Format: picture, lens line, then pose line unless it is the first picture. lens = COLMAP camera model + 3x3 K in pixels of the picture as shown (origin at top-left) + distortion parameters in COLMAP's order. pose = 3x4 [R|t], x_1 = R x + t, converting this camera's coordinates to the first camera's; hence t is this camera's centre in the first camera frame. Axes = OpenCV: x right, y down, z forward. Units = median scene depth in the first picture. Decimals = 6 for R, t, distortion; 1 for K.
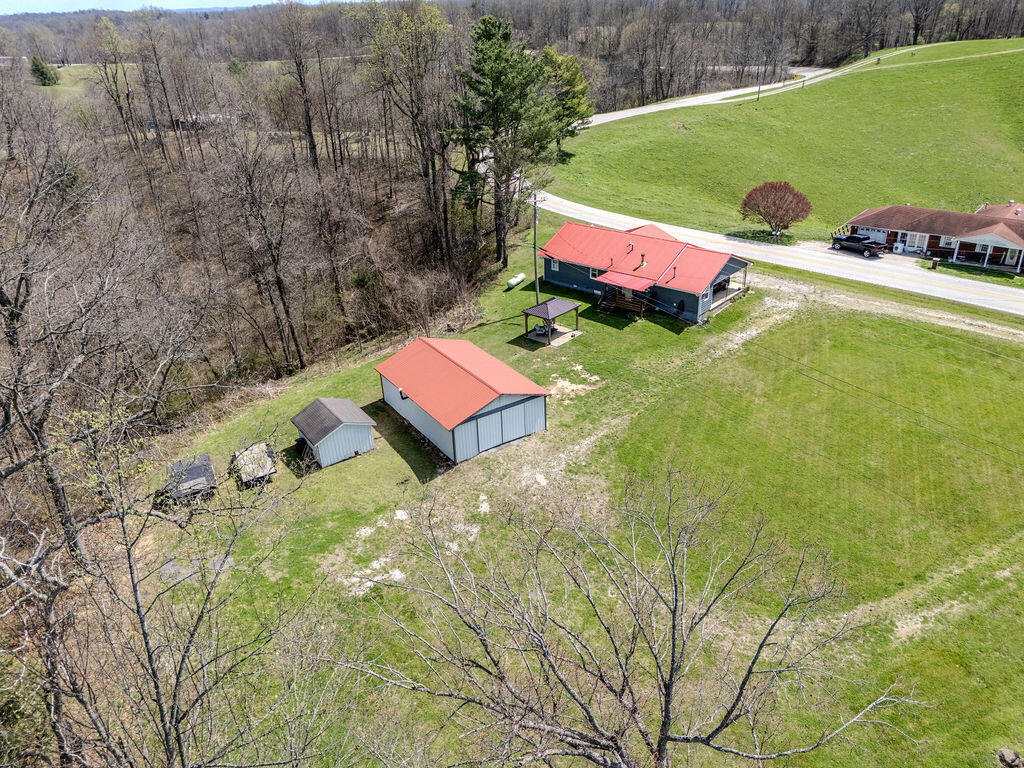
lens RADIAL K [[756.2, 0, 510.5], [0, 756.2, 380.3], [0, 0, 1]] dist [0.066134, -0.077652]
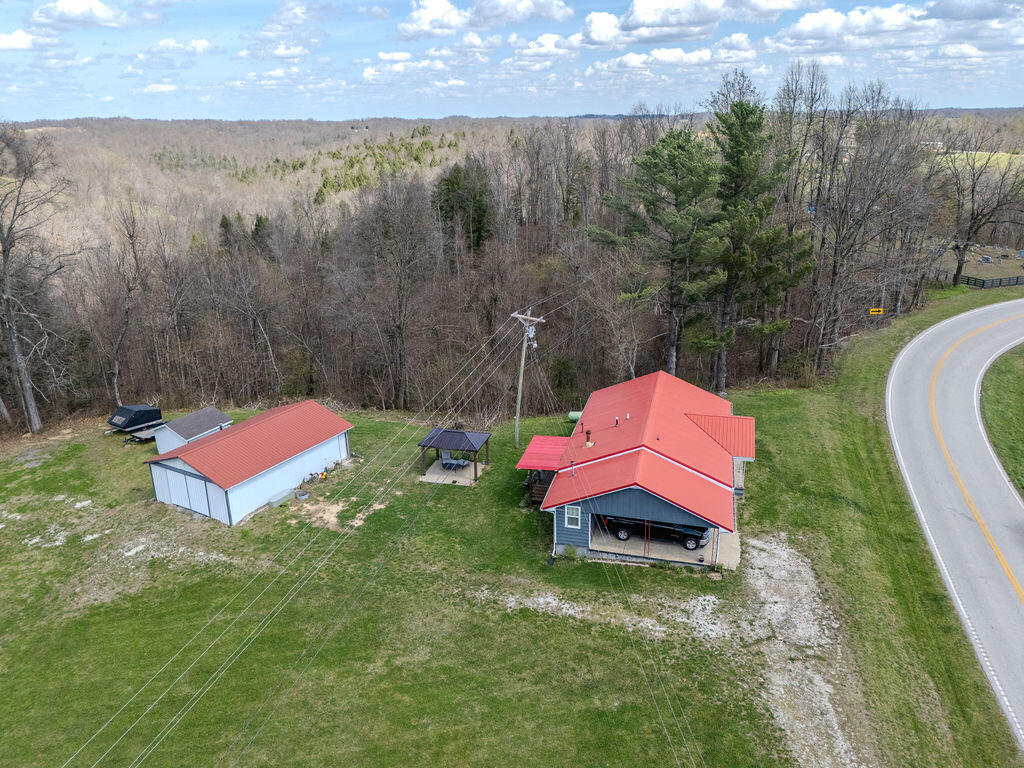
lens RADIAL K [[756.2, 0, 510.5], [0, 756.2, 380.3], [0, 0, 1]] dist [0.066134, -0.077652]
pose [[0.446674, 0.330635, -0.831362, 0.754437], [-0.400811, 0.904701, 0.144455, -0.301723], [0.799895, 0.268695, 0.536629, 0.609380]]
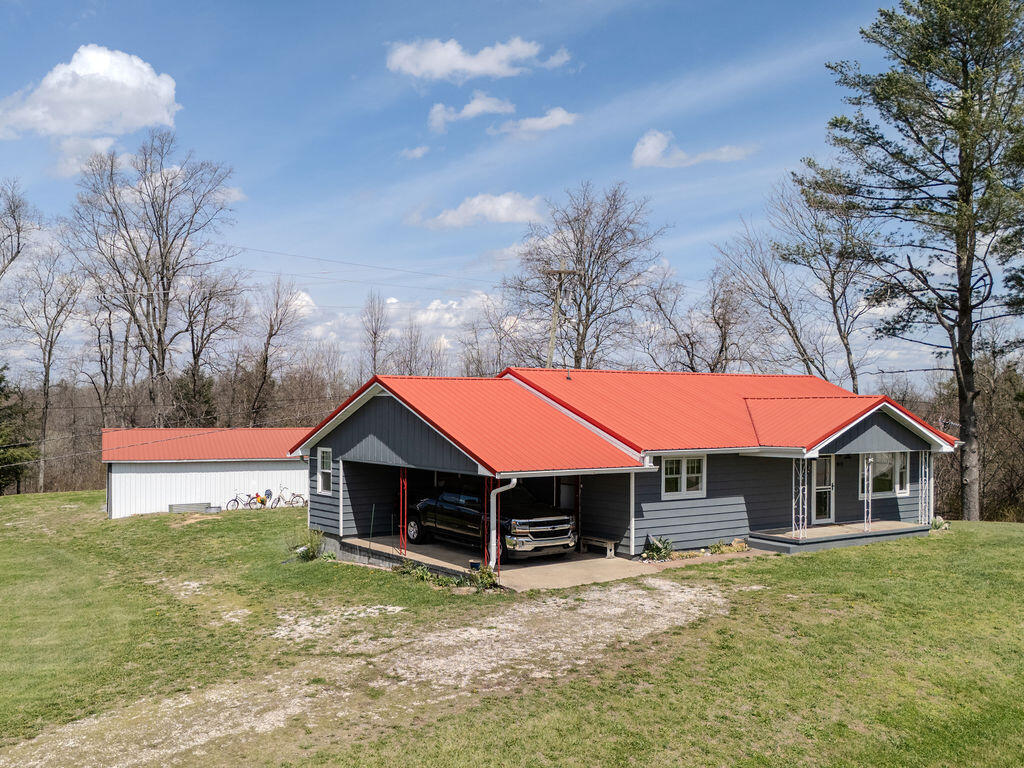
lens RADIAL K [[973.0, 0, 420.9], [0, 973.0, 427.5], [0, 0, 1]] dist [0.069906, -0.064841]
pose [[-0.252866, 0.076014, -0.964511, 0.681598], [-0.417965, 0.890501, 0.179759, -0.234957], [0.872562, 0.448586, -0.193406, 1.158893]]
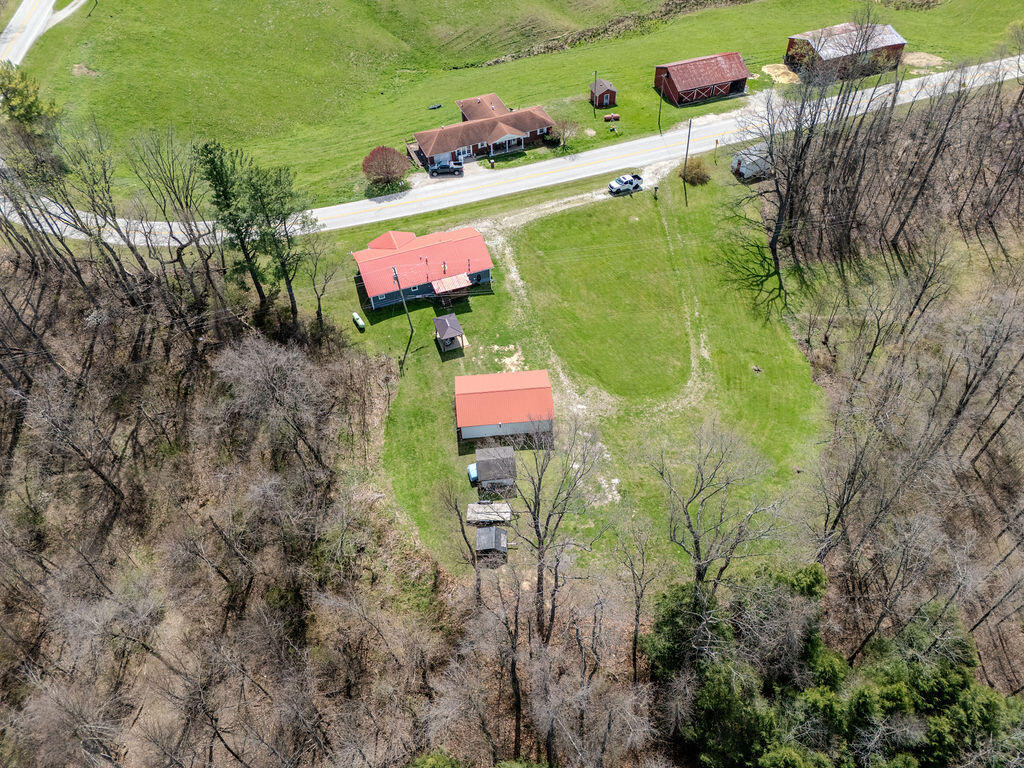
lens RADIAL K [[756.2, 0, 510.5], [0, 756.2, 380.3], [0, 0, 1]] dist [0.066134, -0.077652]
pose [[0.472932, -0.637740, 0.607967, -0.920602], [0.400872, 0.770198, 0.496081, -0.746749], [-0.784626, 0.009104, 0.619903, -0.063276]]
